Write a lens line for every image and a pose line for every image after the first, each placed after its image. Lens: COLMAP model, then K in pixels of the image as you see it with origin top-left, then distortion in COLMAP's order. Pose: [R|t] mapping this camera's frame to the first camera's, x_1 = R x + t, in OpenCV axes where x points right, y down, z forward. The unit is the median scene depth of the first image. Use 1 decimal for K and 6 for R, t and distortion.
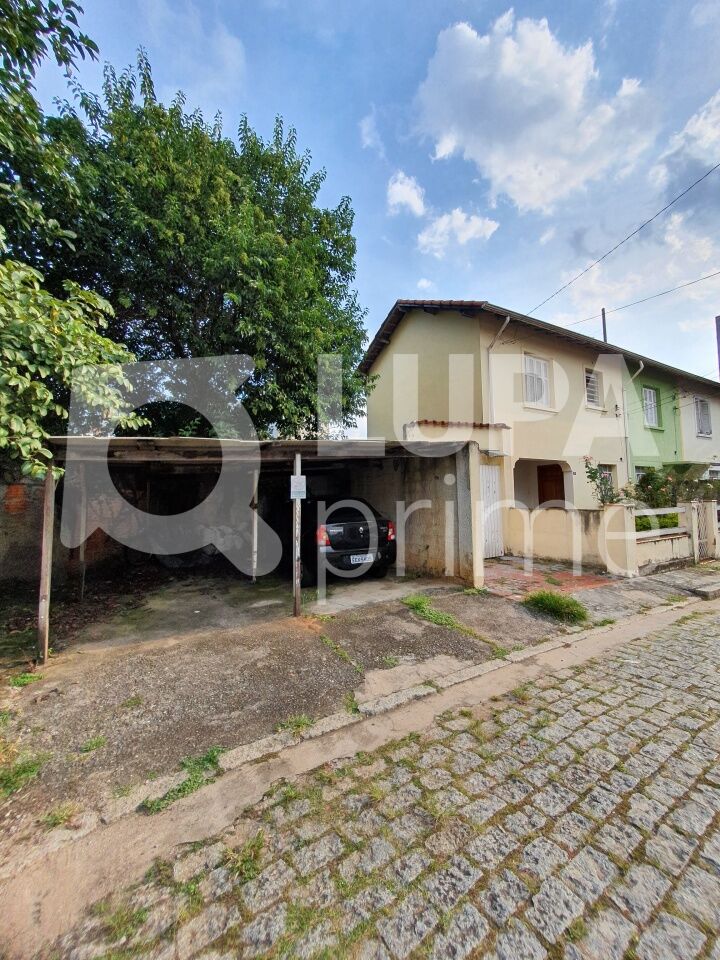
lens RADIAL K [[378.7, 0, 356.9], [0, 378.7, 472.1], [0, 0, 1]] dist [-0.001301, -0.000385]
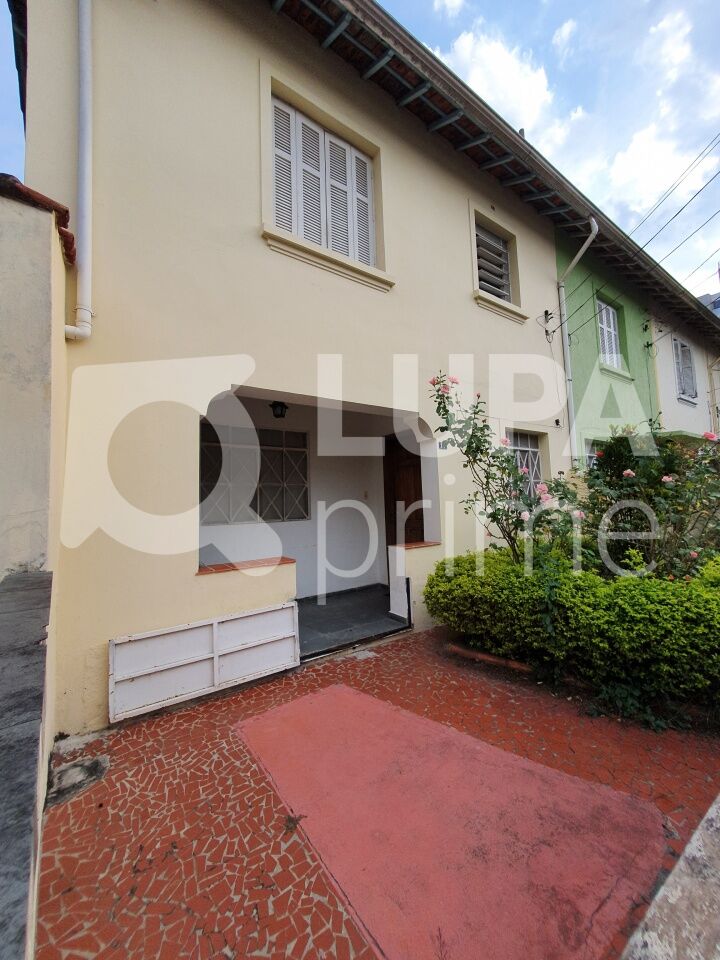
lens RADIAL K [[378.7, 0, 356.9], [0, 378.7, 472.1], [0, 0, 1]] dist [-0.001301, -0.000385]
pose [[0.996162, -0.003364, 0.087469, 1.519096], [0.003060, 0.999989, 0.003604, 0.111041], [-0.087480, -0.003322, 0.996161, 2.031837]]
